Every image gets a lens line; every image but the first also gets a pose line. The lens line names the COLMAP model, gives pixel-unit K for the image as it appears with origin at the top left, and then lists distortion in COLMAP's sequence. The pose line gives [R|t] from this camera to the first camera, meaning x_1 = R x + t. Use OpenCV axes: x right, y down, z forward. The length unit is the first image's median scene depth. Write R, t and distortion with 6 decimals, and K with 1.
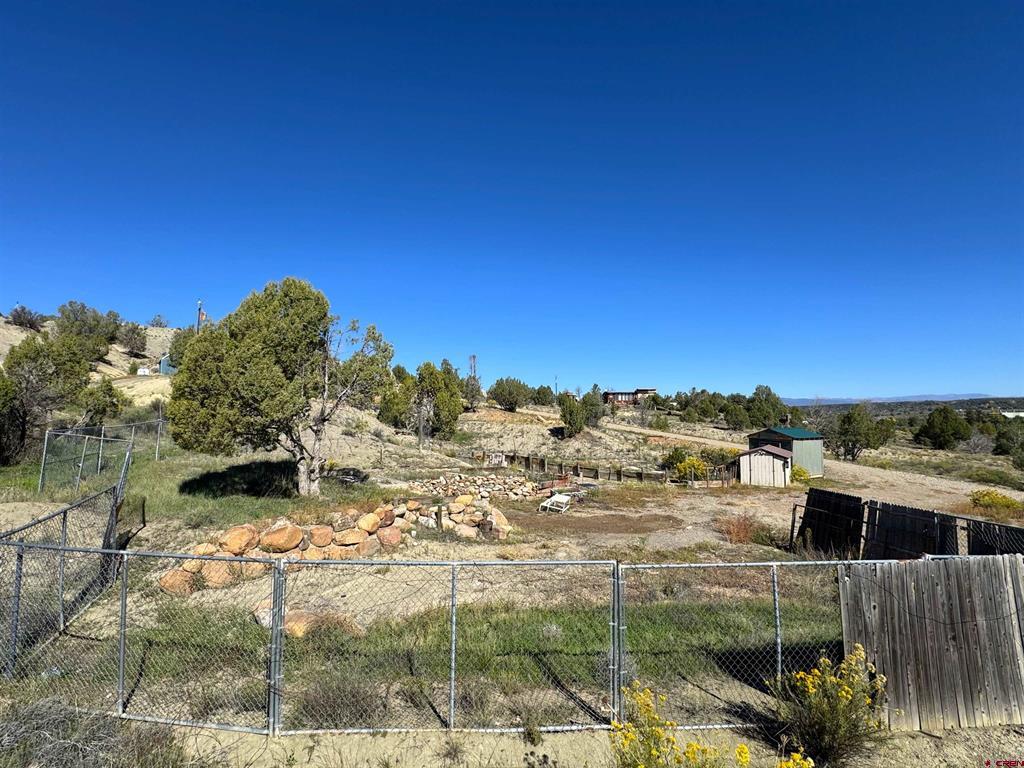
lens RADIAL K [[504.2, 0, 508.1], [0, 504.2, 376.0], [0, 0, 1]] dist [-0.006283, 0.002604]
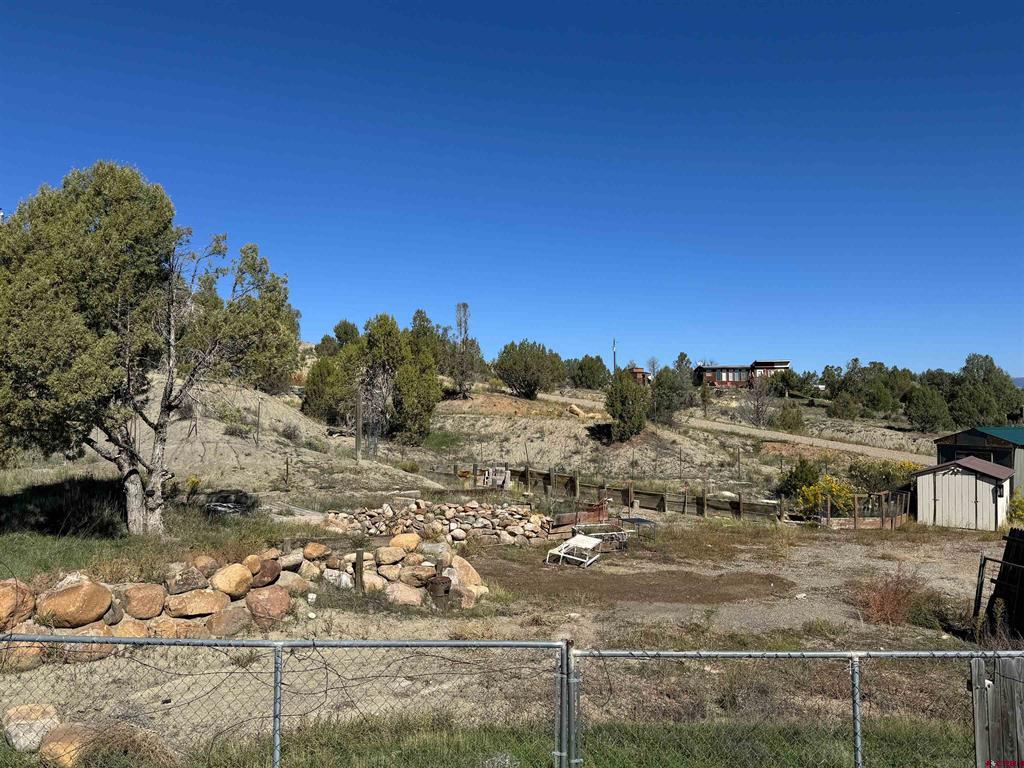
lens RADIAL K [[847.2, 0, 502.3], [0, 847.2, 374.9], [0, 0, 1]] dist [0.087919, -0.116462]
pose [[0.999022, 0.000302, -0.044207, 0.048368], [0.001482, 0.999186, 0.040314, 0.007235], [0.044183, -0.040340, 0.998209, 0.013237]]
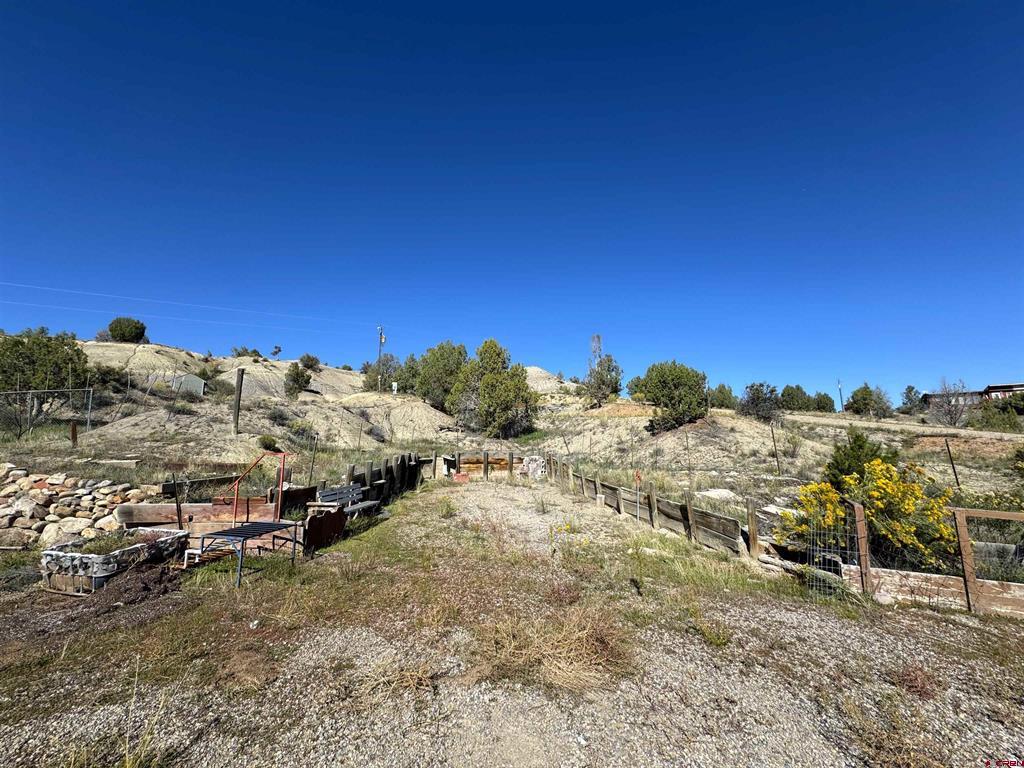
lens RADIAL K [[411.1, 0, 511.6], [0, 411.1, 378.9], [0, 0, 1]] dist [-0.002734, 0.001462]
pose [[0.793198, -0.096554, -0.601260, 0.467353], [0.054698, 0.994656, -0.087568, 0.172941], [0.606502, 0.036571, 0.794240, 0.981238]]
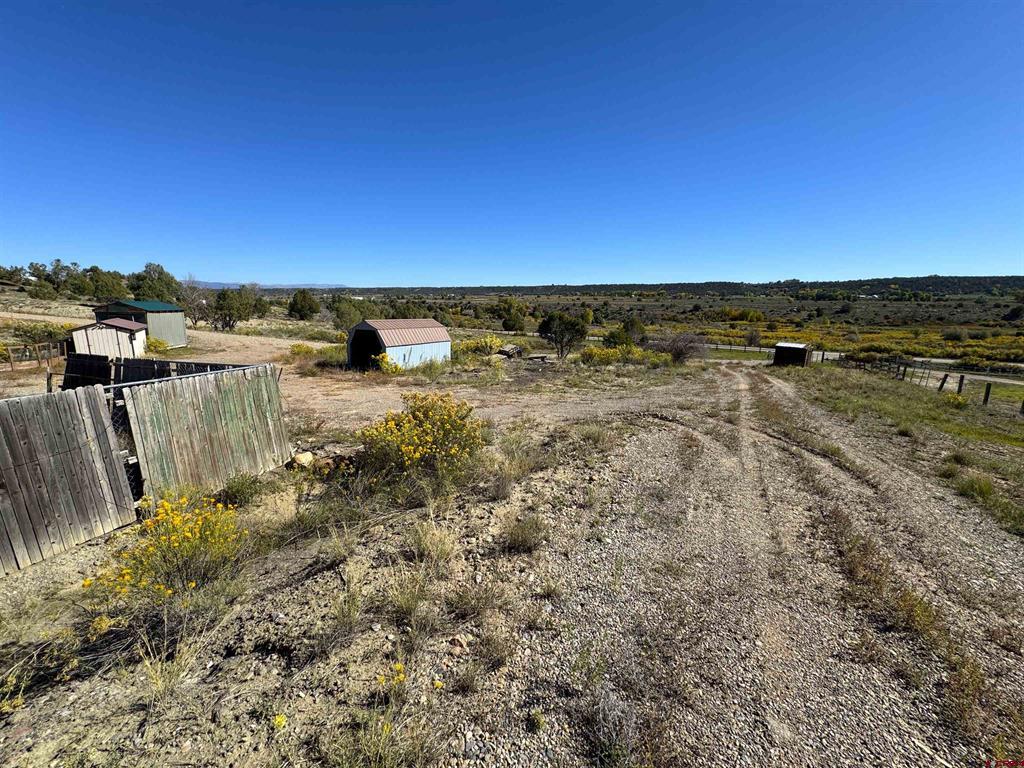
lens RADIAL K [[411.1, 0, 515.2], [0, 411.1, 374.7], [0, 0, 1]] dist [-0.002734, 0.001462]
pose [[0.409327, -0.156391, 0.898885, 0.161312], [-0.083400, 0.974662, 0.207553, 0.022664], [-0.908568, -0.159923, 0.385913, -0.028760]]
